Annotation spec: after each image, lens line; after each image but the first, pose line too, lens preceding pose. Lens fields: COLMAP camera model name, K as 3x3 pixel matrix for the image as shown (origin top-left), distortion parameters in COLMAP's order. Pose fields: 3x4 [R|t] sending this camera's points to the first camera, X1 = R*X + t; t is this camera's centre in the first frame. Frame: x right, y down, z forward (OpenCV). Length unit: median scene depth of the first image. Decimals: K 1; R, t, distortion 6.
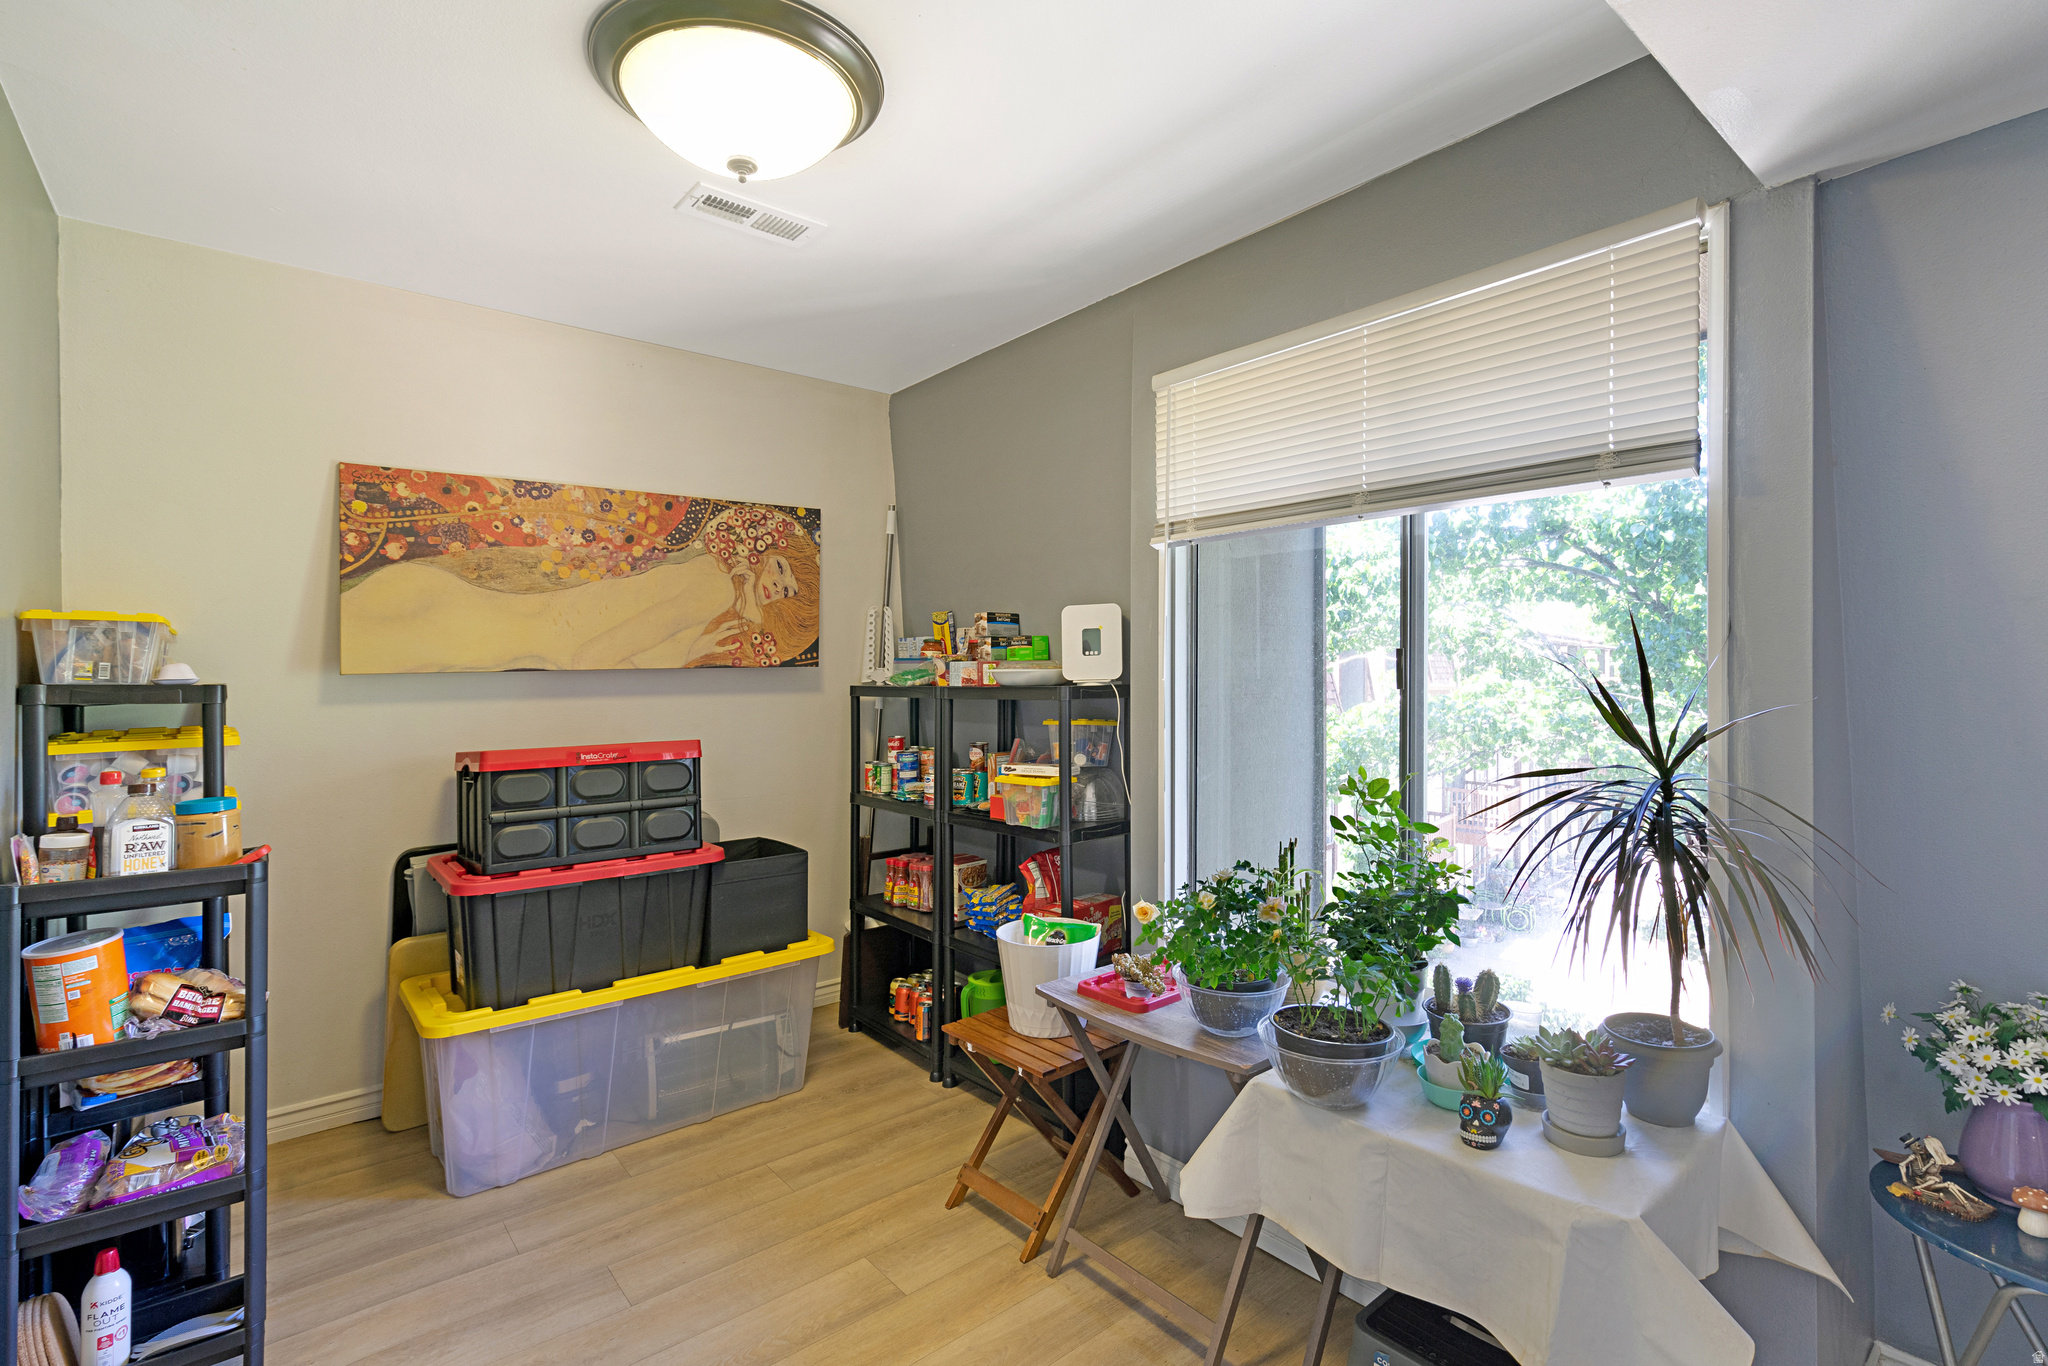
lens RADIAL K [[943.3, 0, 1021.9], [0, 943.3, 678.1], [0, 0, 1]] dist [-0.002049, 0.002275]
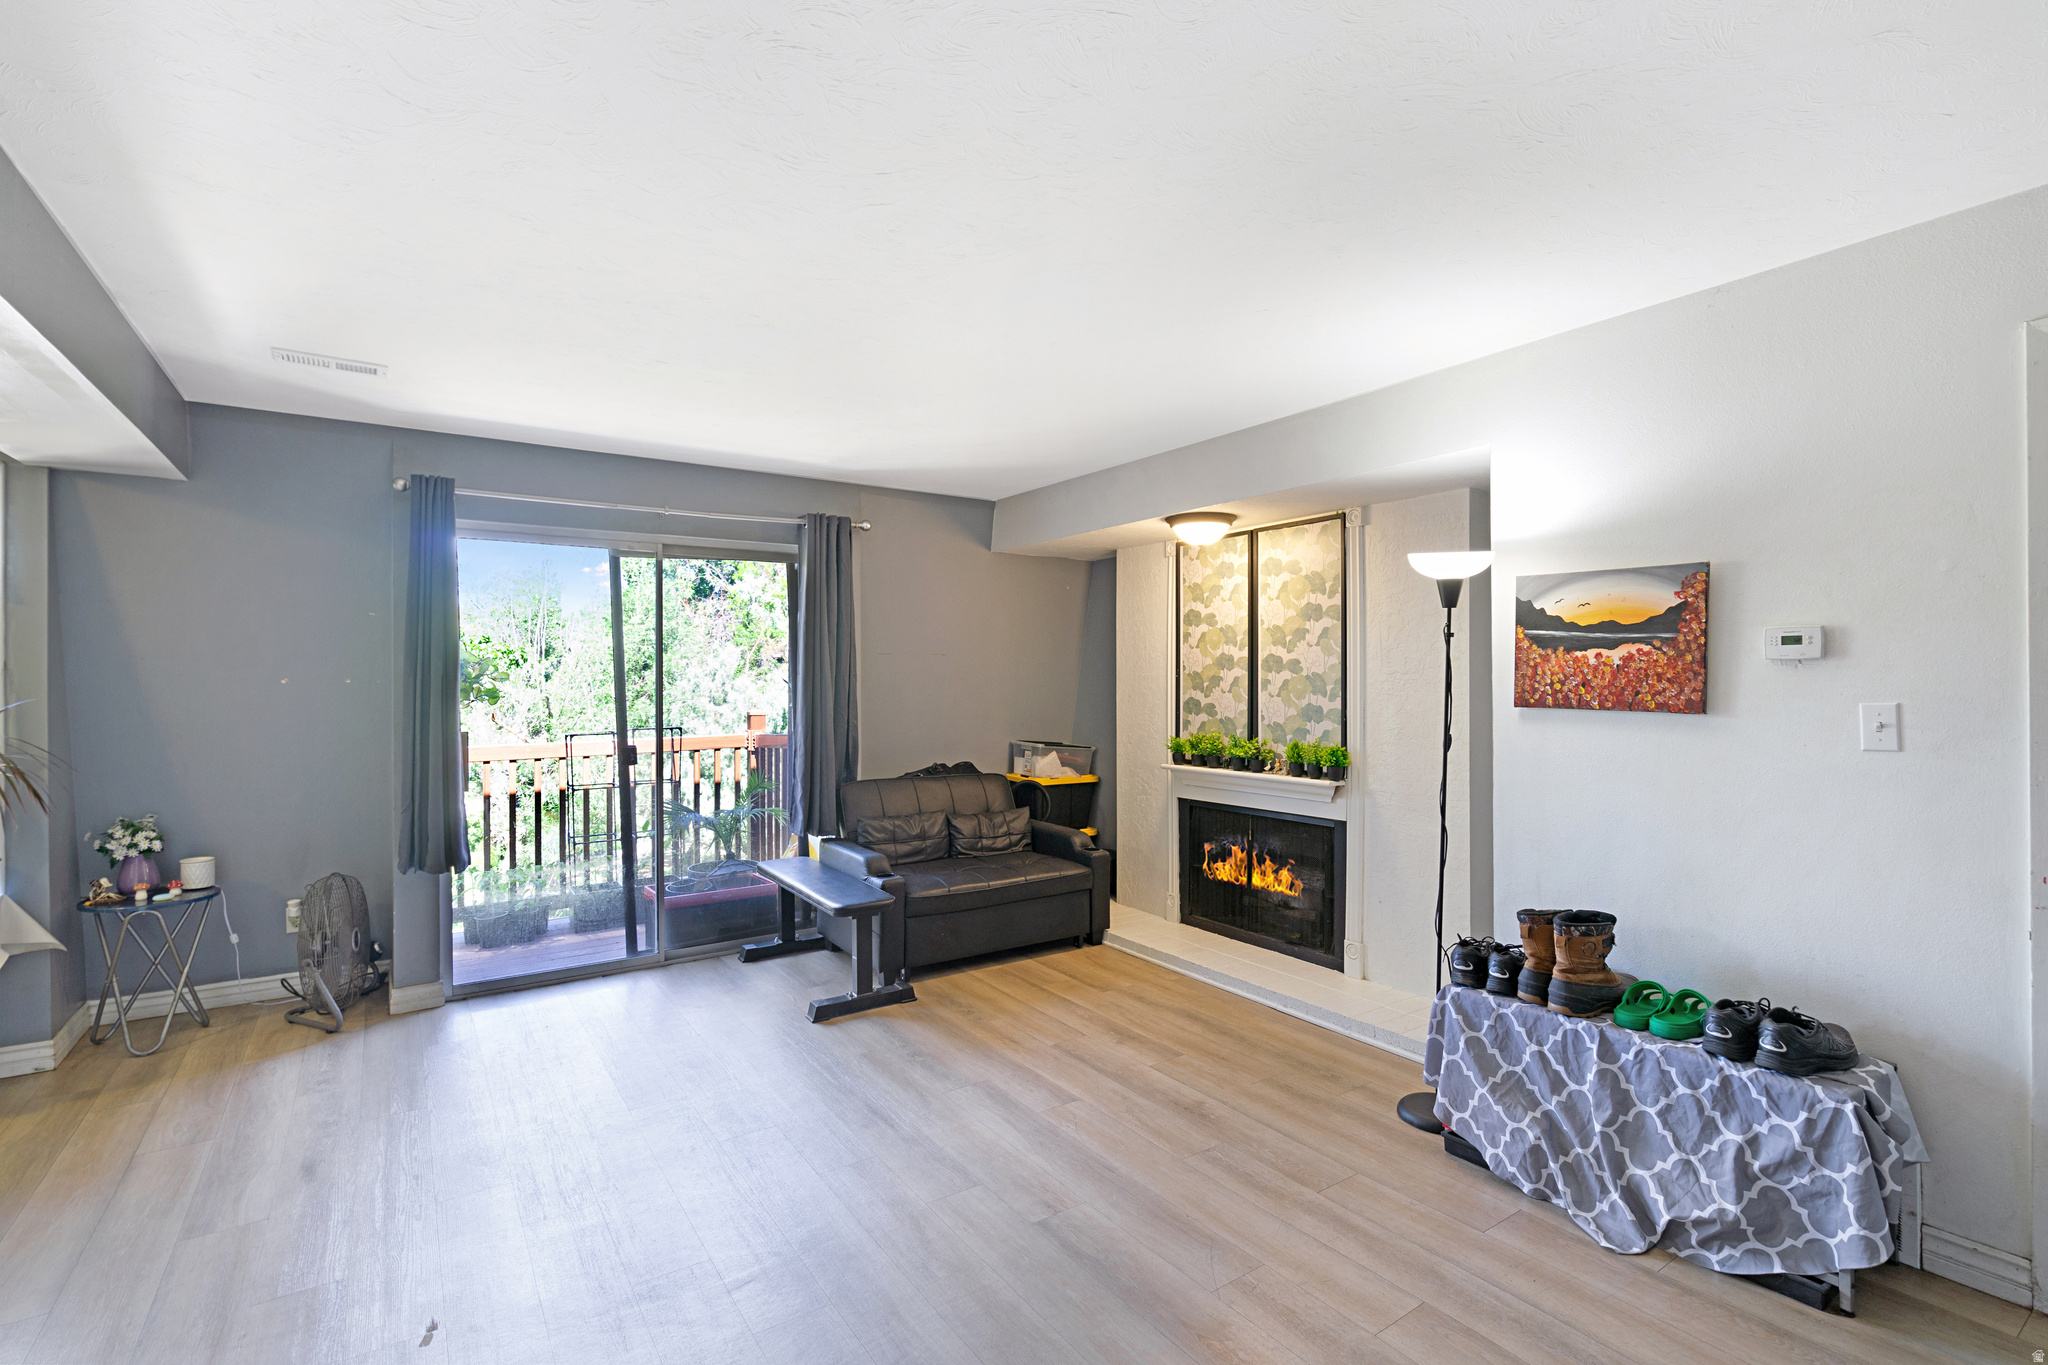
lens RADIAL K [[943.3, 0, 1022.2], [0, 943.3, 687.0], [0, 0, 1]] dist [-0.002049, 0.002275]
pose [[0.101922, 0.001661, 0.994791, -1.214324], [0.003523, 0.999992, -0.002031, 0.007888], [-0.994786, 0.003712, 0.101916, -1.606281]]
